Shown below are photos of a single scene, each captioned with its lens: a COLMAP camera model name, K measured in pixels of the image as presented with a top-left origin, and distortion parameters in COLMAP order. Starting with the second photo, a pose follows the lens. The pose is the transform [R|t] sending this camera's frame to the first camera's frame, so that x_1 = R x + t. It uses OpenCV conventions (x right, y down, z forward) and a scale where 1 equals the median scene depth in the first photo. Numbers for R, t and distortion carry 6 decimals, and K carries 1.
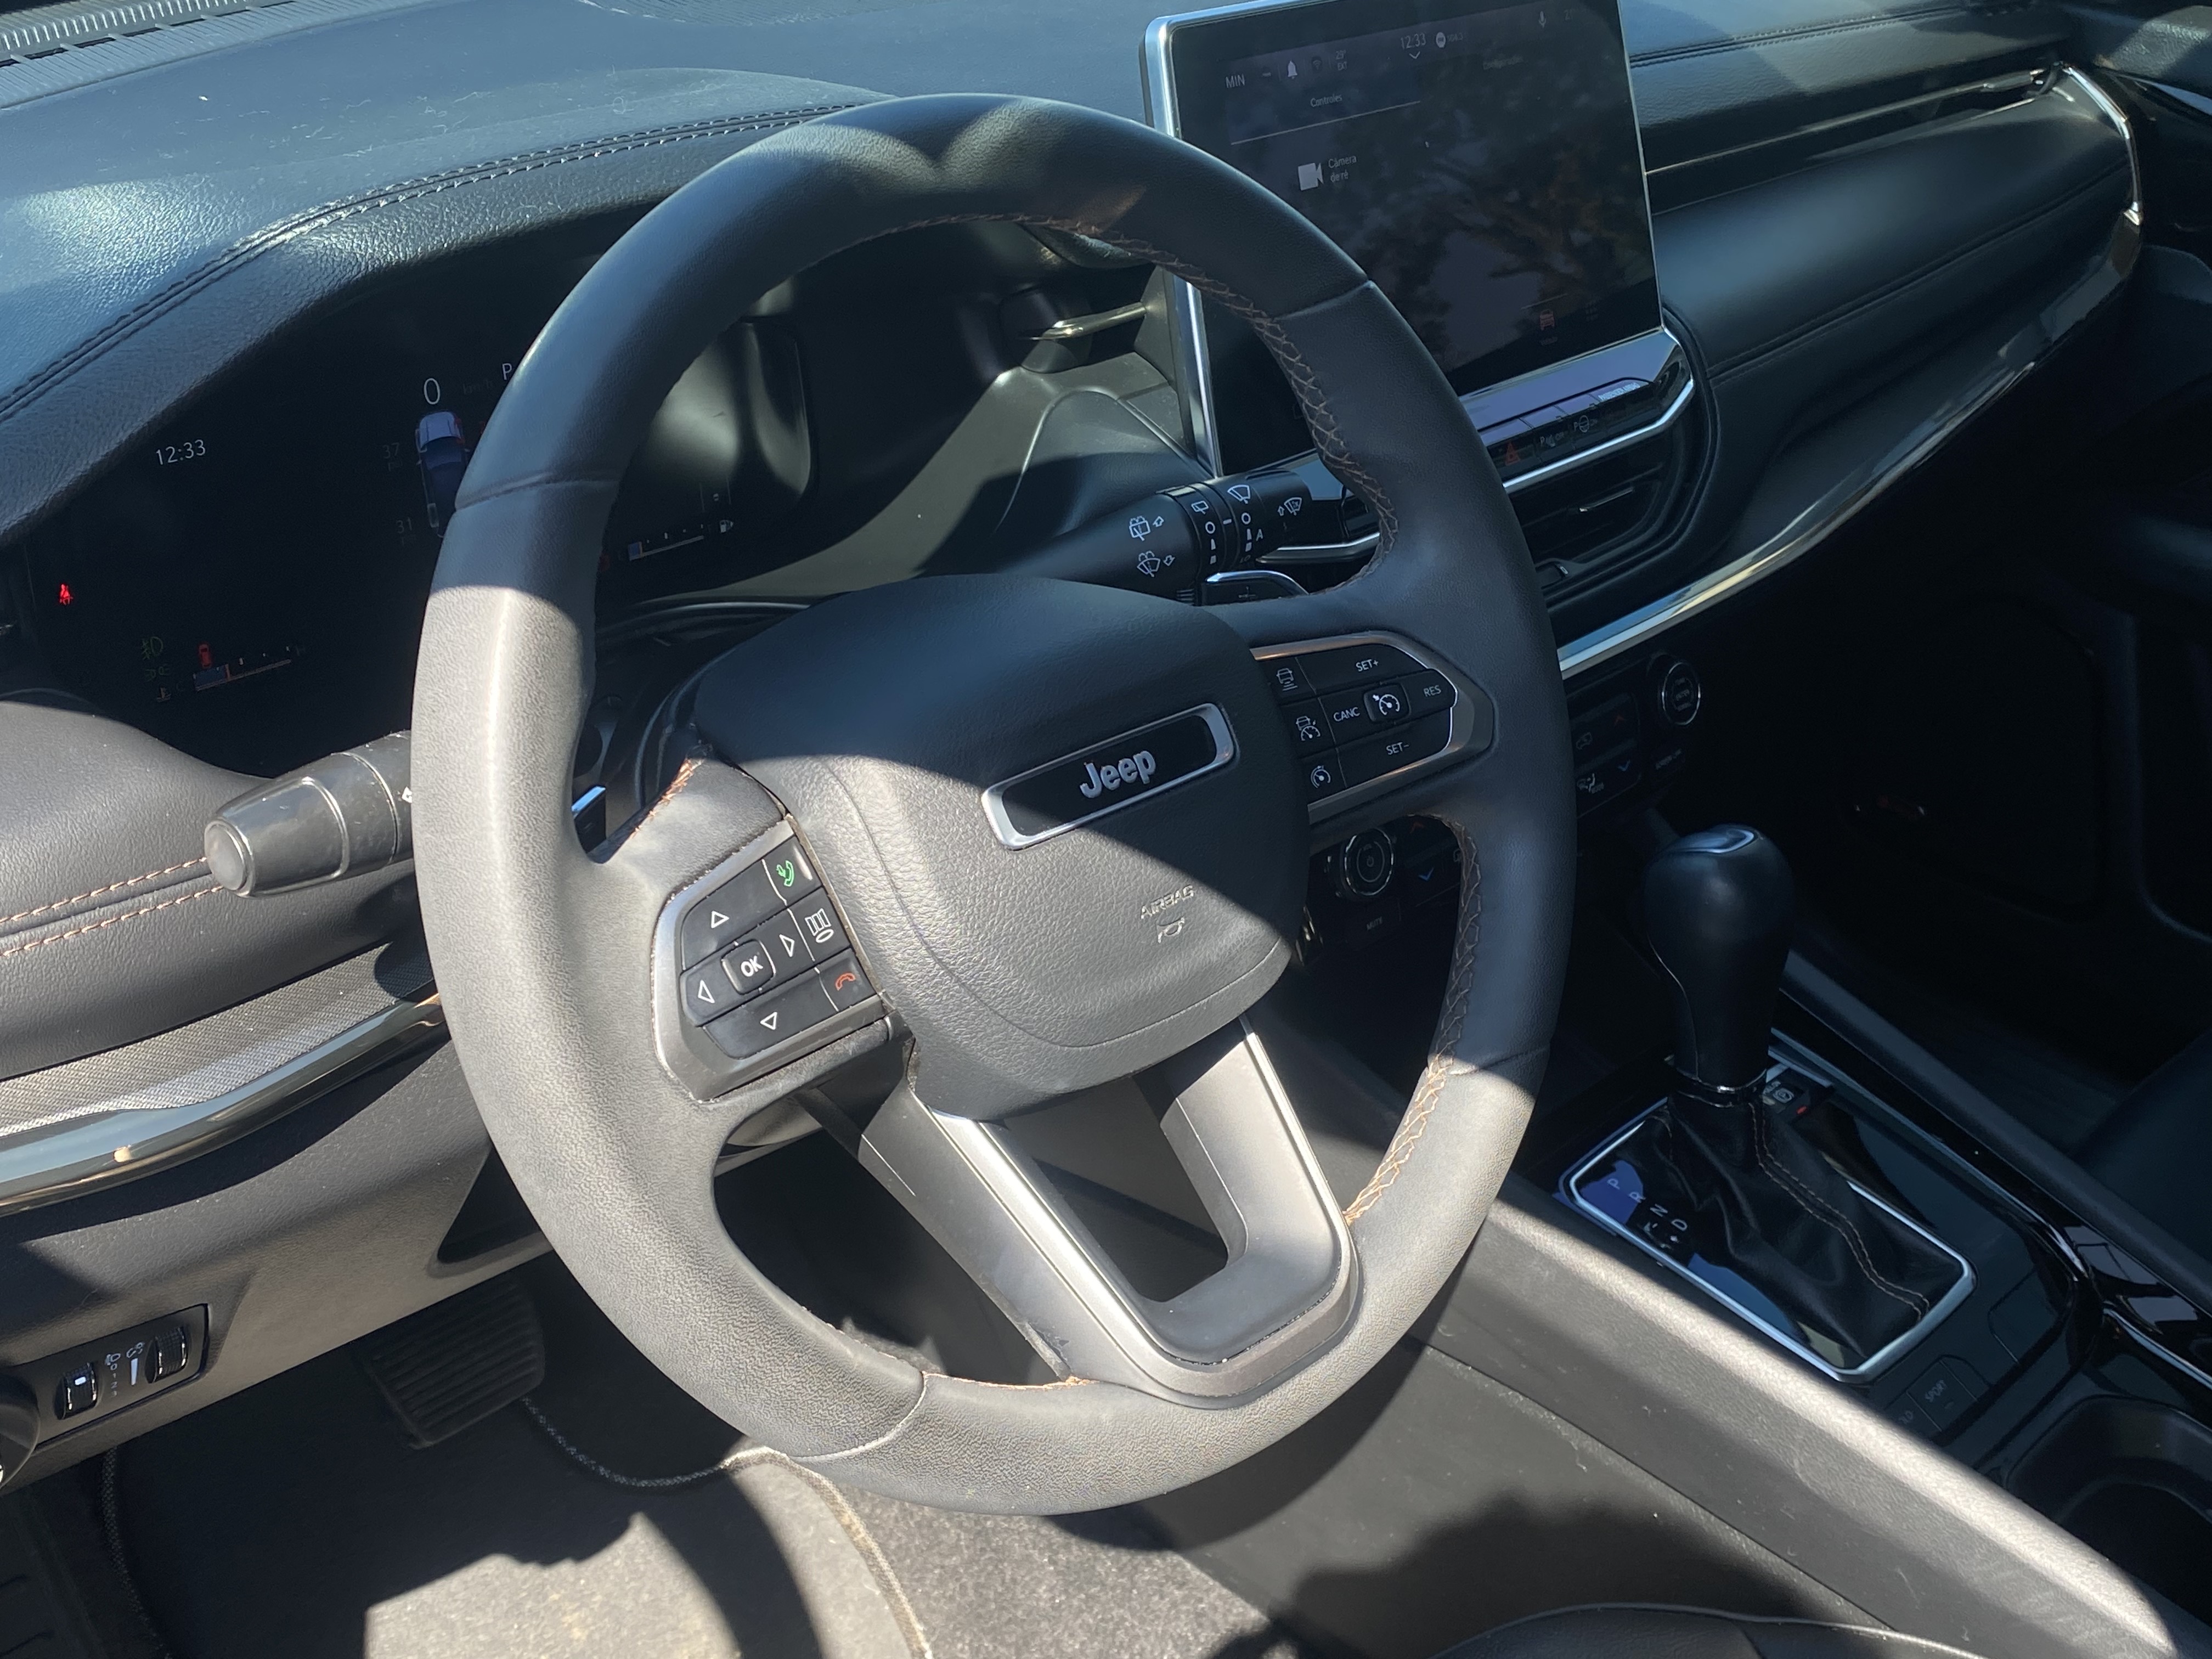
lens RADIAL K [[2436.7, 0, 1106.0], [0, 2436.7, 829.5], [0, 0, 1]] dist [0.139890, -0.003895]
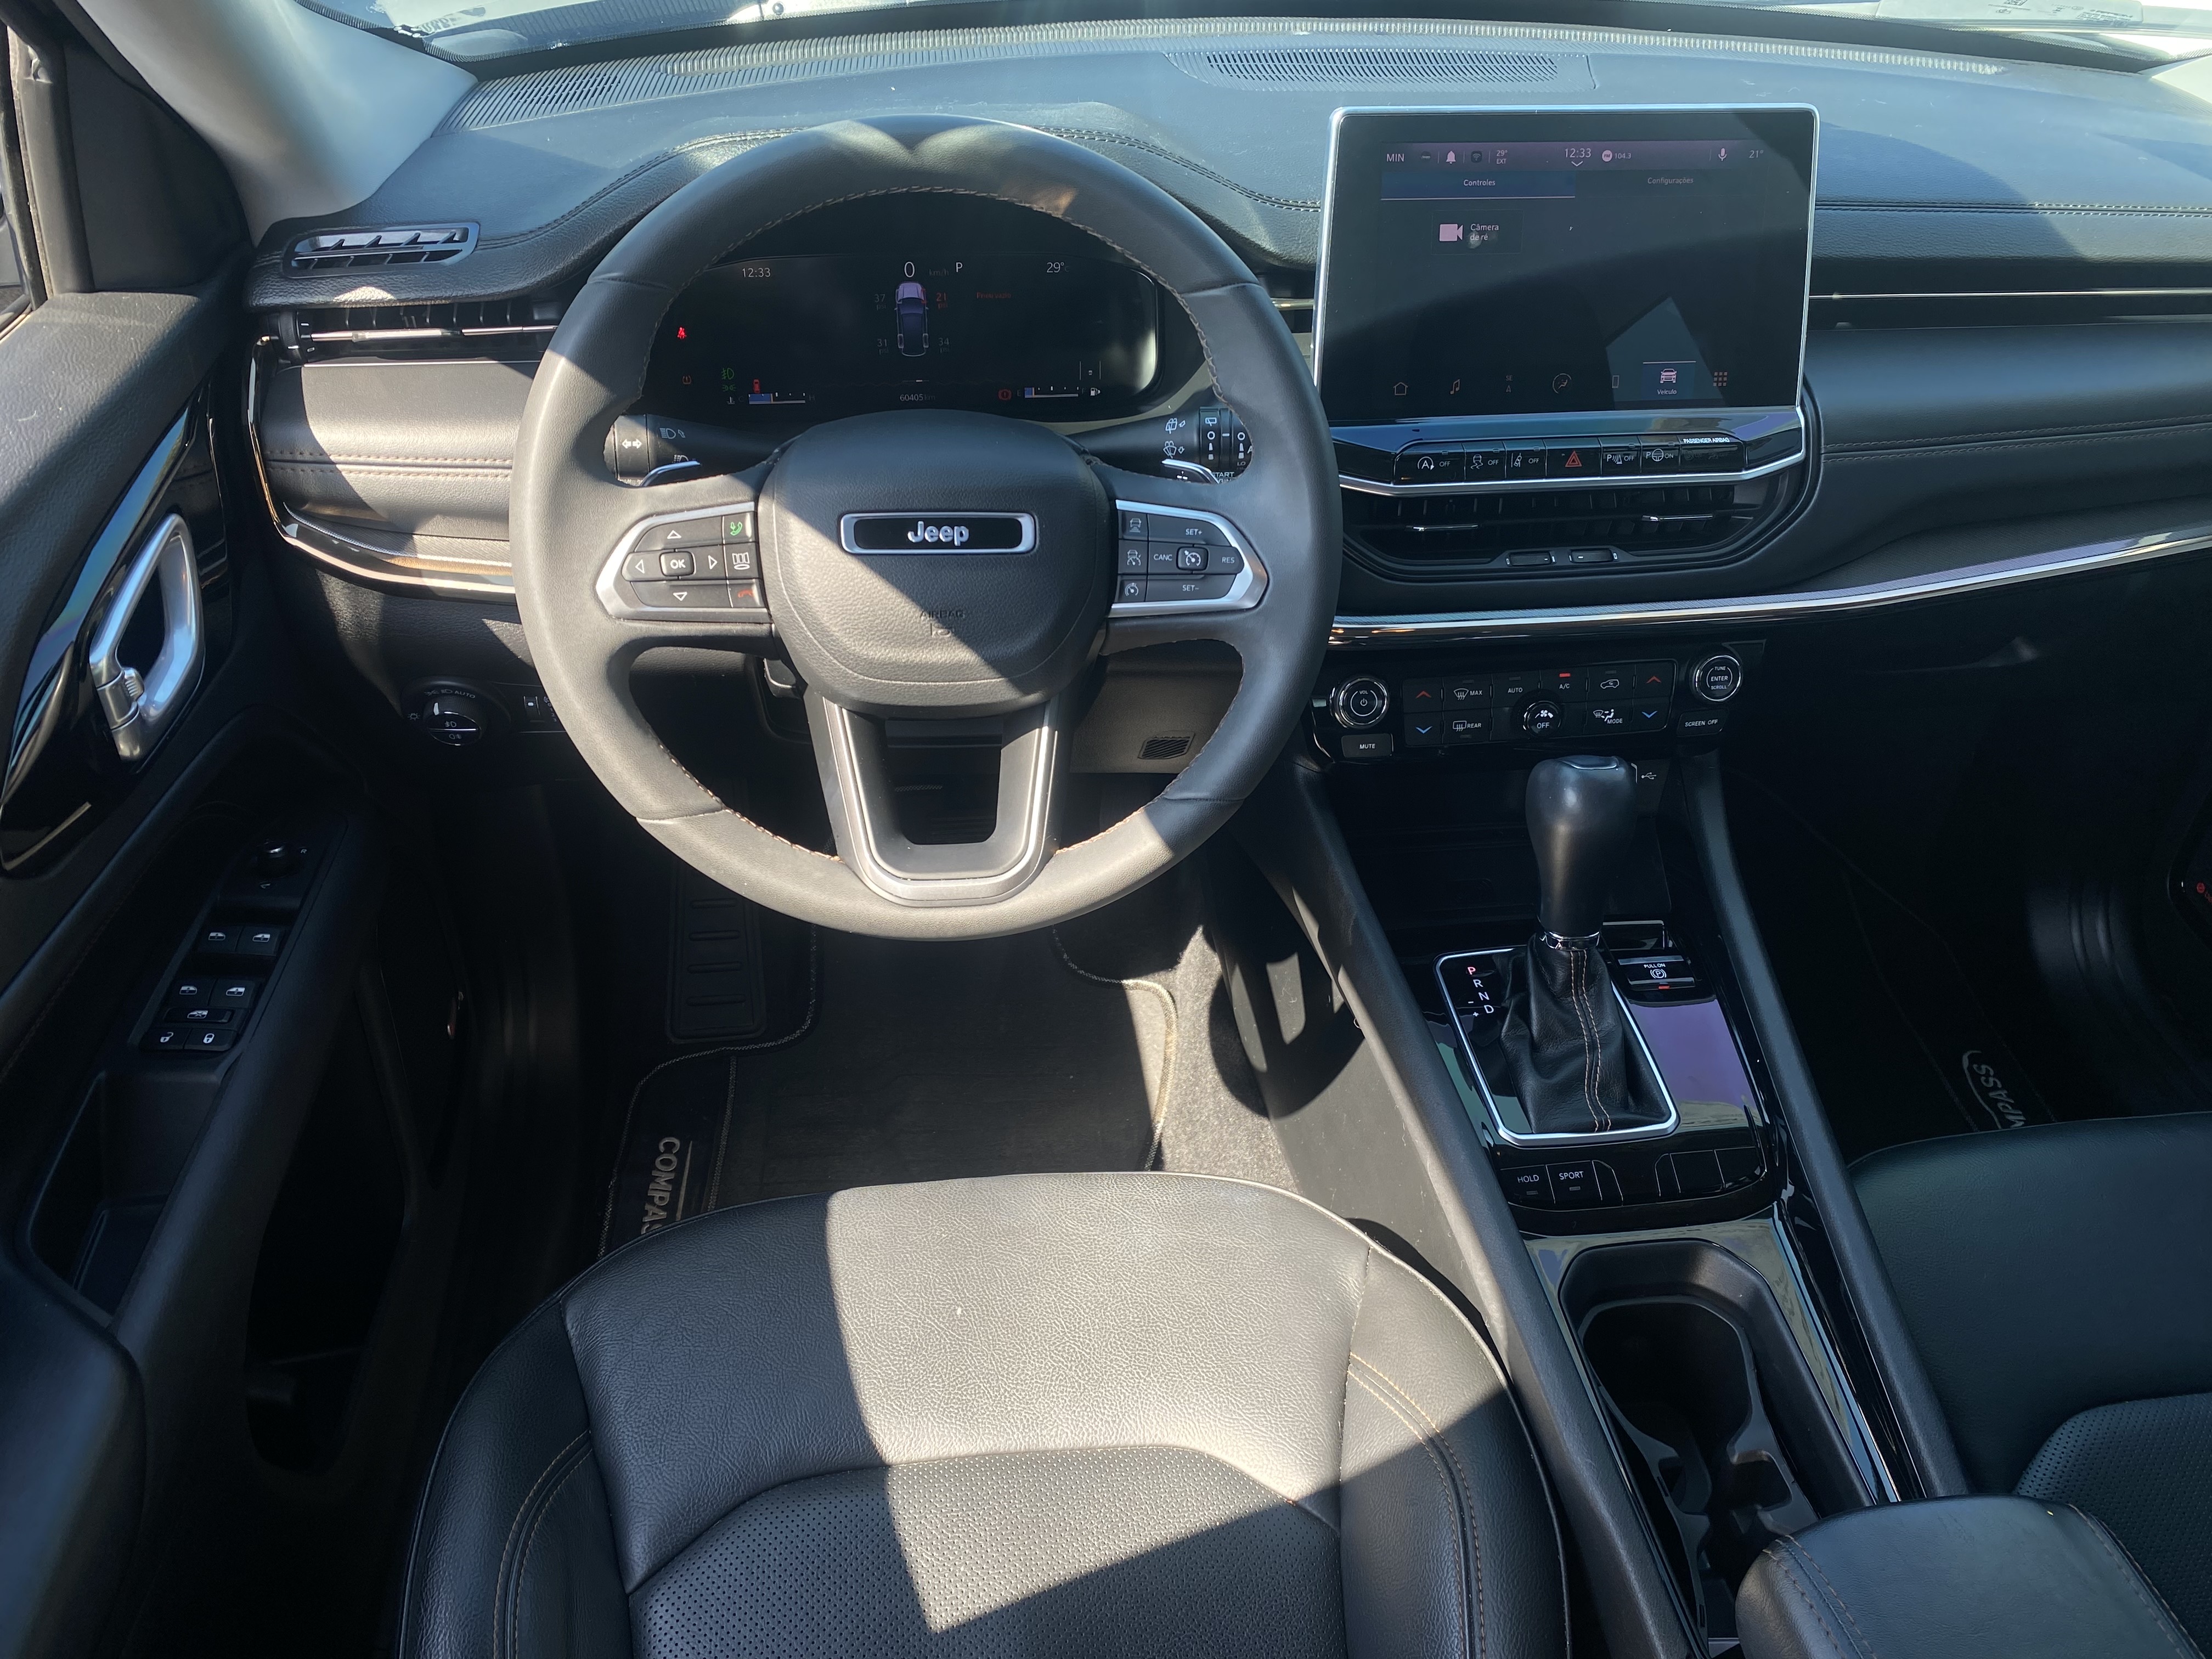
lens RADIAL K [[1667.6, 0, 1106.0], [0, 1667.6, 829.5], [0, 0, 1]] dist [0.039551, -0.000736]
pose [[0.793490, 0.342910, -0.502779, 0.668655], [-0.293990, 0.939337, 0.176678, -0.061400], [0.532863, 0.007620, 0.846167, 0.067809]]
